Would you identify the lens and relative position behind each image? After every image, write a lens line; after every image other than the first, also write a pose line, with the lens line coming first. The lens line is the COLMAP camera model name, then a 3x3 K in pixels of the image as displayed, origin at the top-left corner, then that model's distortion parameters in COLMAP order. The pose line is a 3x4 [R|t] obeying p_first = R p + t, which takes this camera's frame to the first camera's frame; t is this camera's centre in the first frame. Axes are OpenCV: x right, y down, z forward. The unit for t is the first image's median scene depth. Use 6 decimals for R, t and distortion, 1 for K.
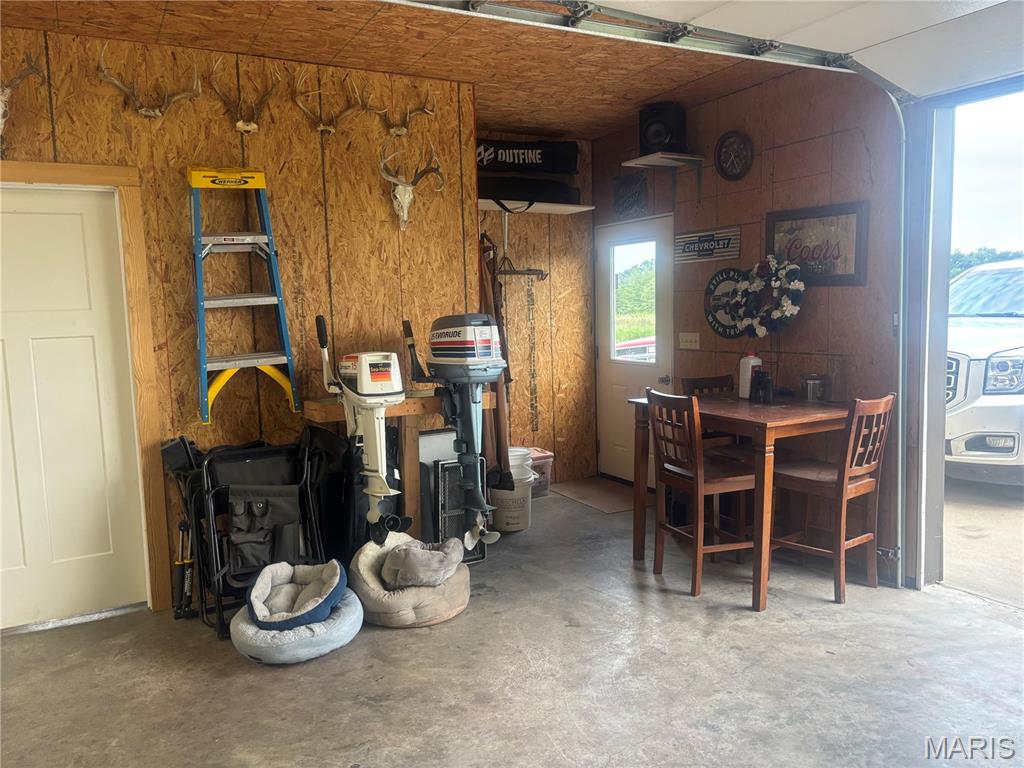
lens RADIAL K [[785.5, 0, 512.0], [0, 785.5, 384.0], [0, 0, 1]] dist [0.010385, 0.001046]
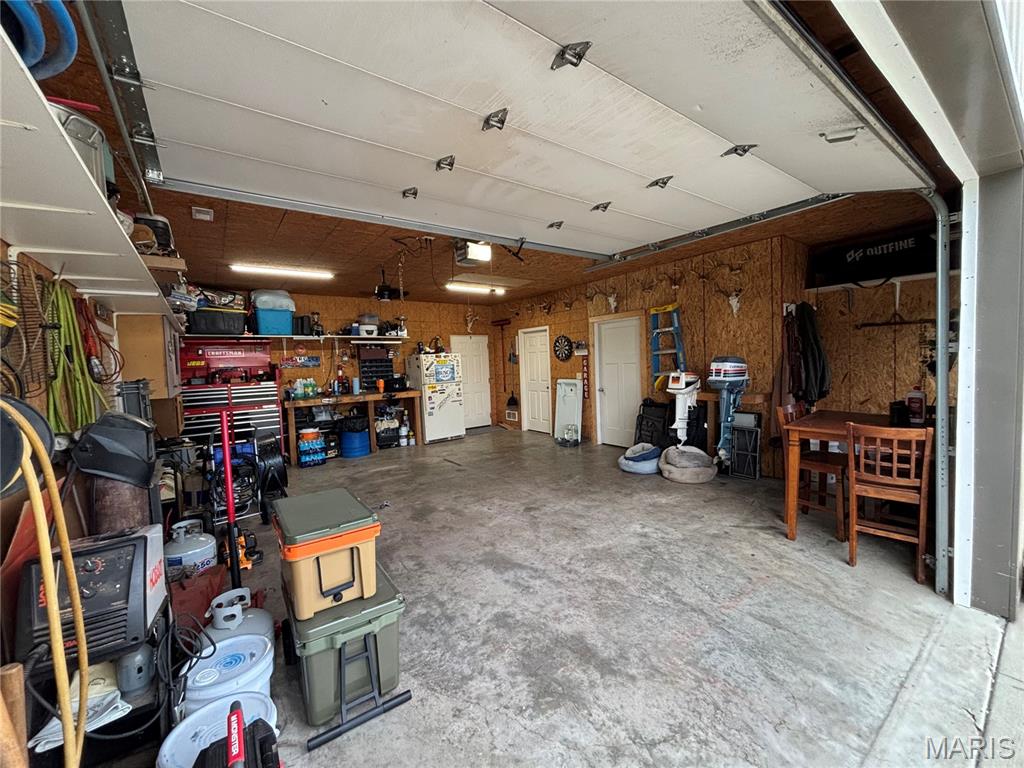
lens RADIAL K [[410.8, 0, 512.0], [0, 410.8, 384.0], [0, 0, 1]] dist [0.001716, -0.000736]
pose [[0.116543, 0.076183, -0.990259, 0.962508], [-0.059313, 0.995808, 0.069630, -0.055487], [0.991413, 0.050620, 0.120573, 0.267876]]
